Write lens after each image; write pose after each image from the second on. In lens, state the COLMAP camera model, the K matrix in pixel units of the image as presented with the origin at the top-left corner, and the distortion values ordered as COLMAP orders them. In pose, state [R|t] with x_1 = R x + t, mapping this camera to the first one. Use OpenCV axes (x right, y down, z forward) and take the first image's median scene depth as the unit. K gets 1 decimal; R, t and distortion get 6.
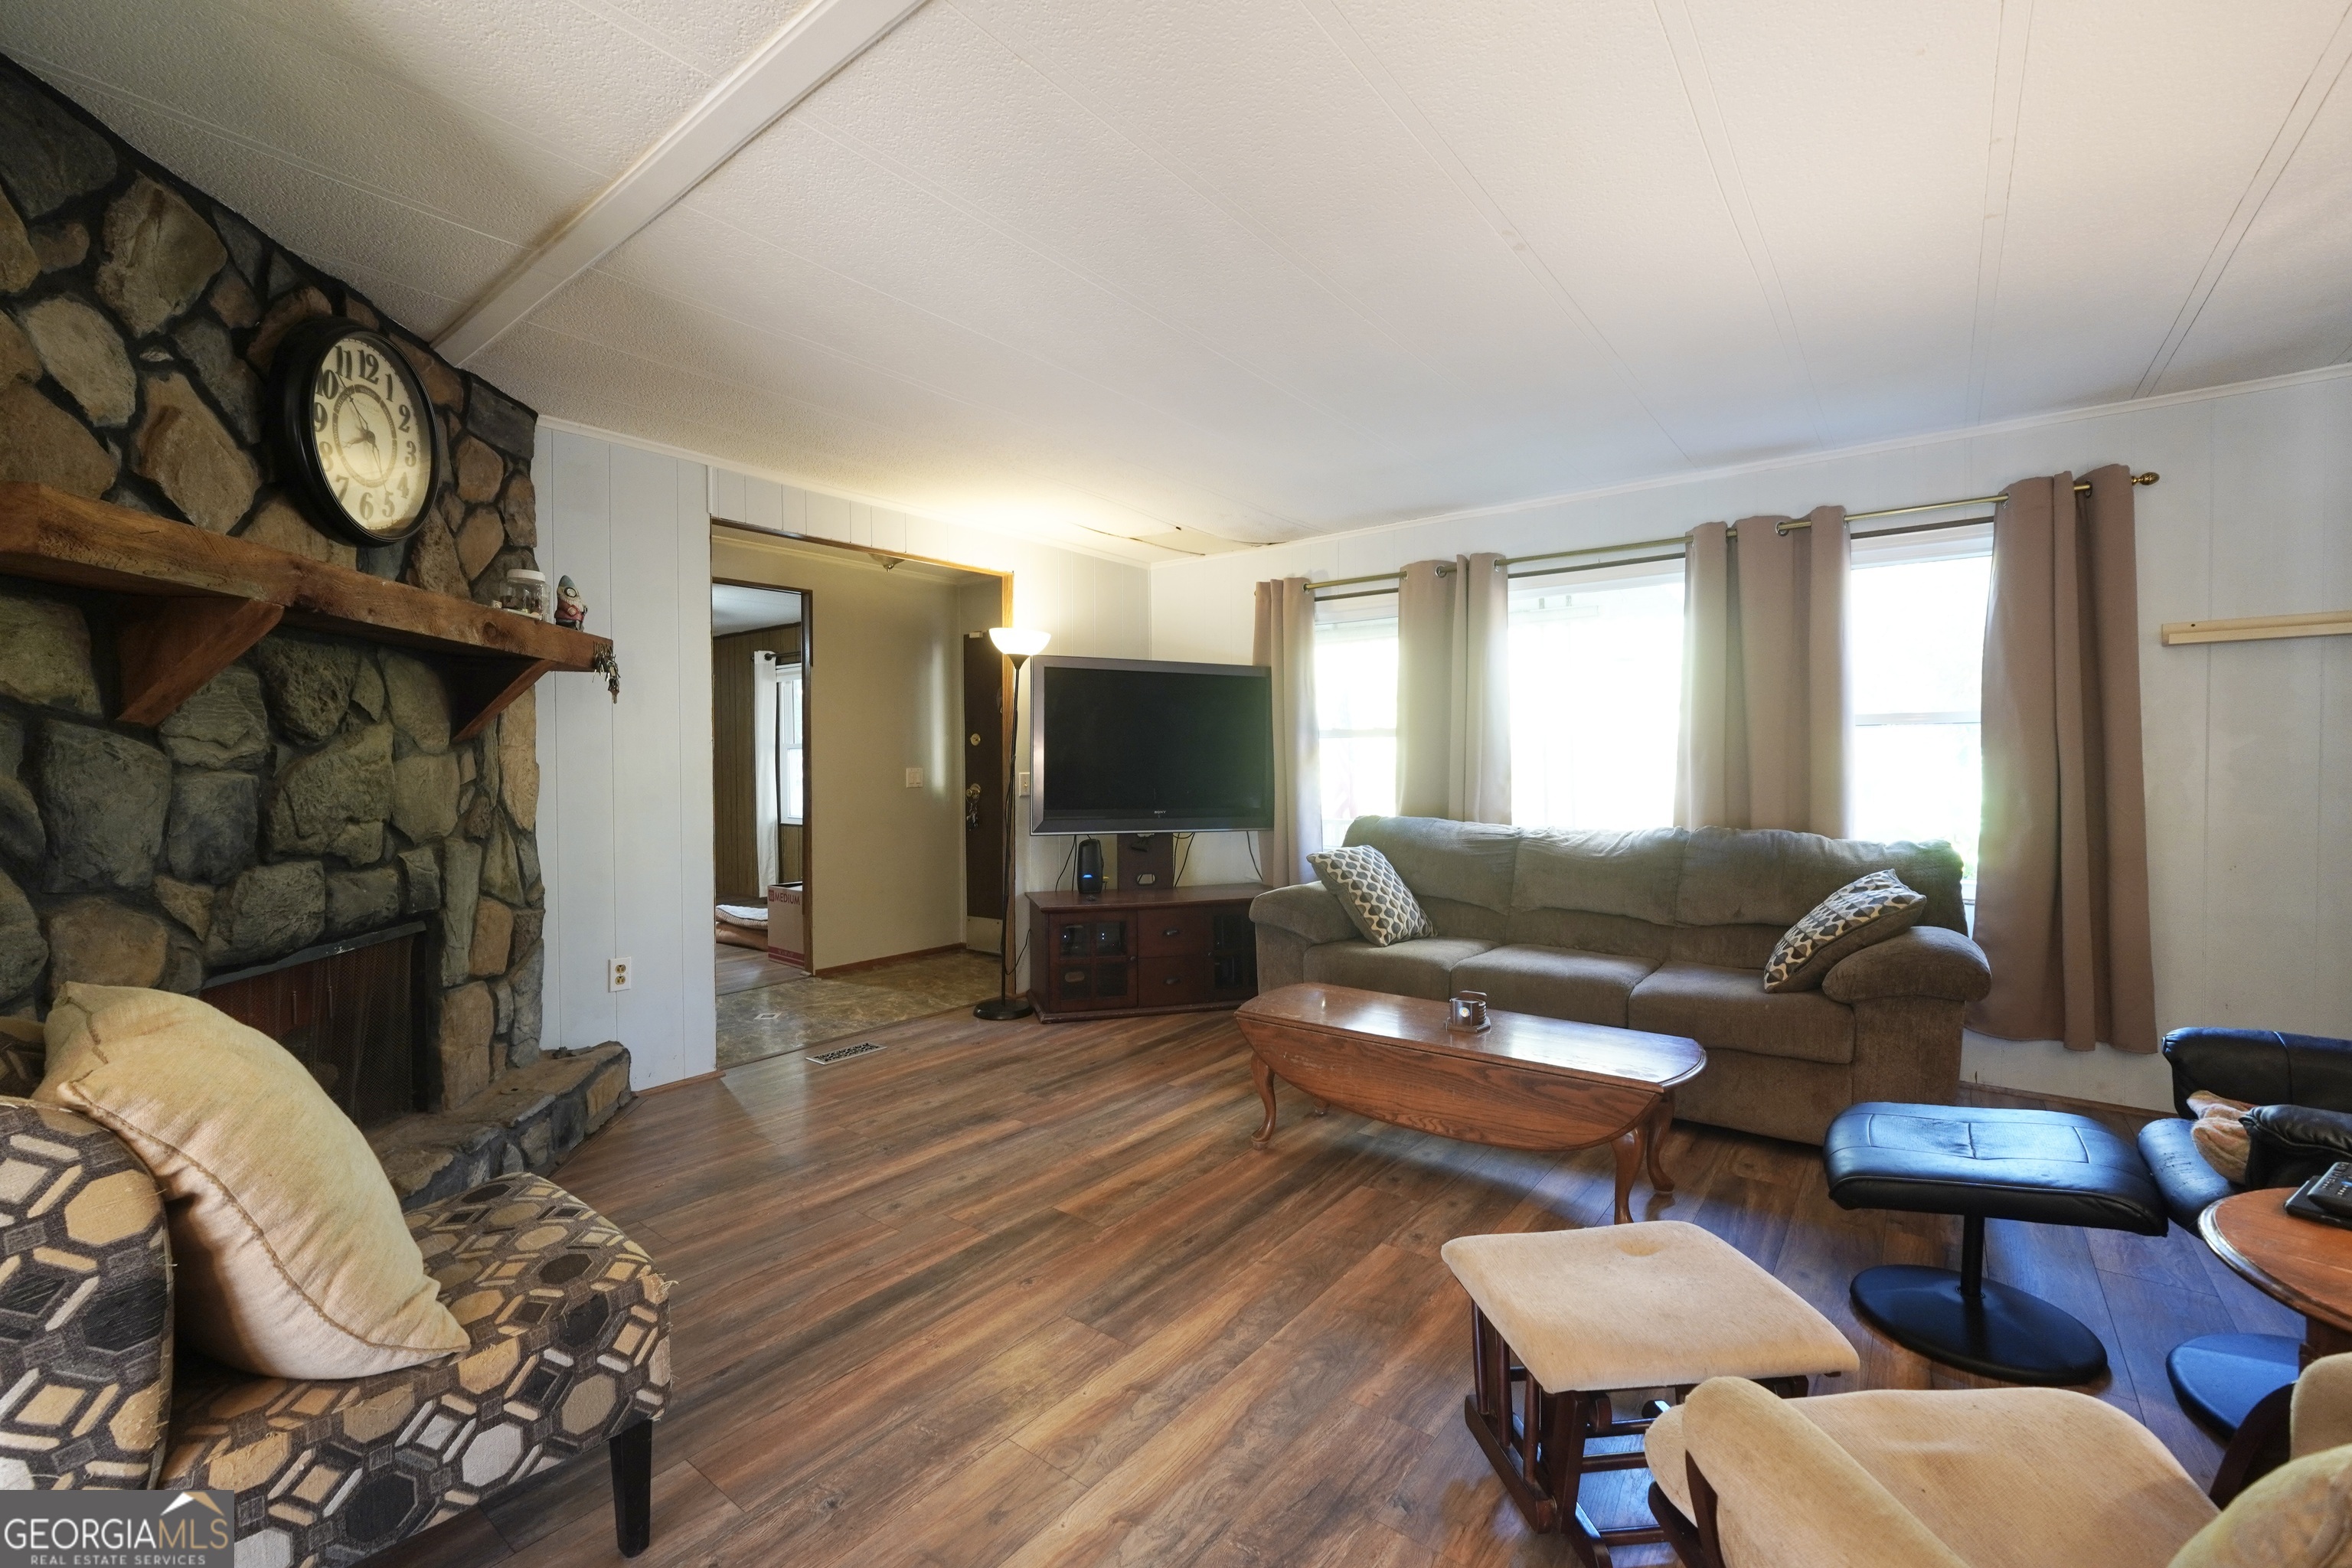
lens RADIAL K [[980.8, 0, 1165.8], [0, 980.8, 781.6], [0, 0, 1]] dist [-0.022224, 0.007671]
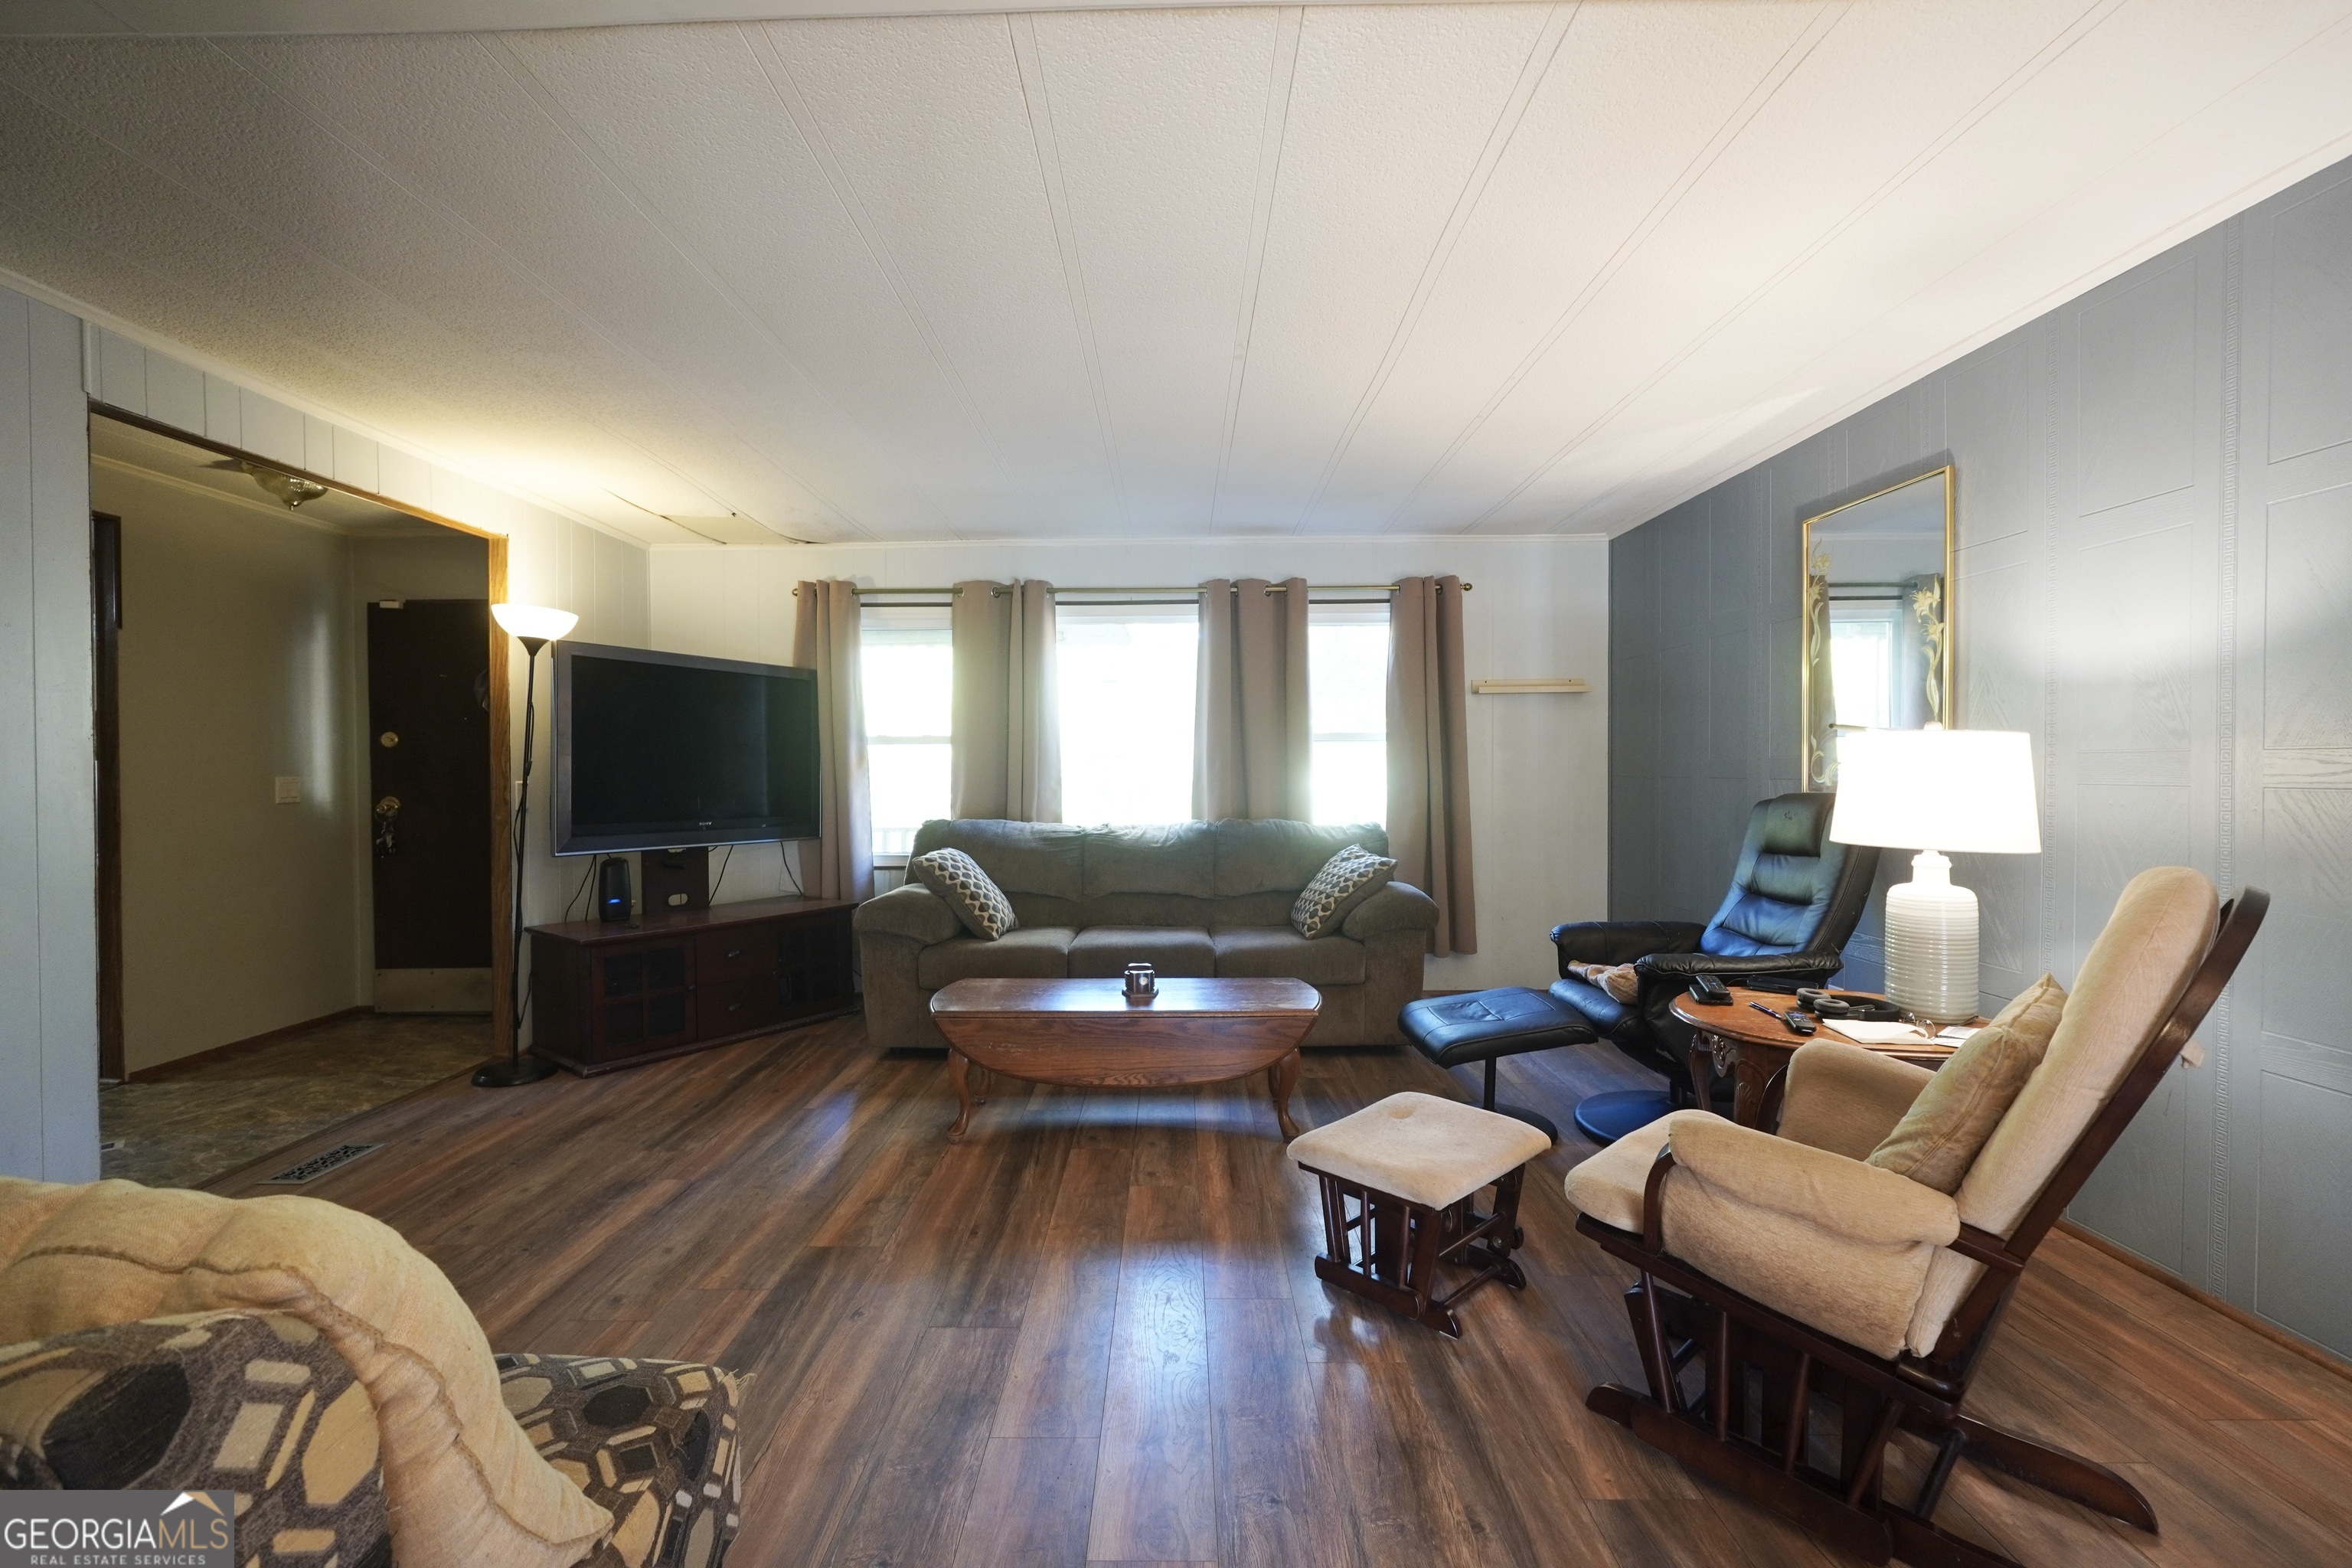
lens RADIAL K [[980.8, 0, 1159.6], [0, 980.8, 780.2], [0, 0, 1]] dist [-0.022224, 0.007671]
pose [[0.794395, -0.007346, 0.607357, -0.378590], [0.012816, 0.999907, -0.004669, 0.001138], [-0.607267, 0.011493, 0.794415, 0.051015]]
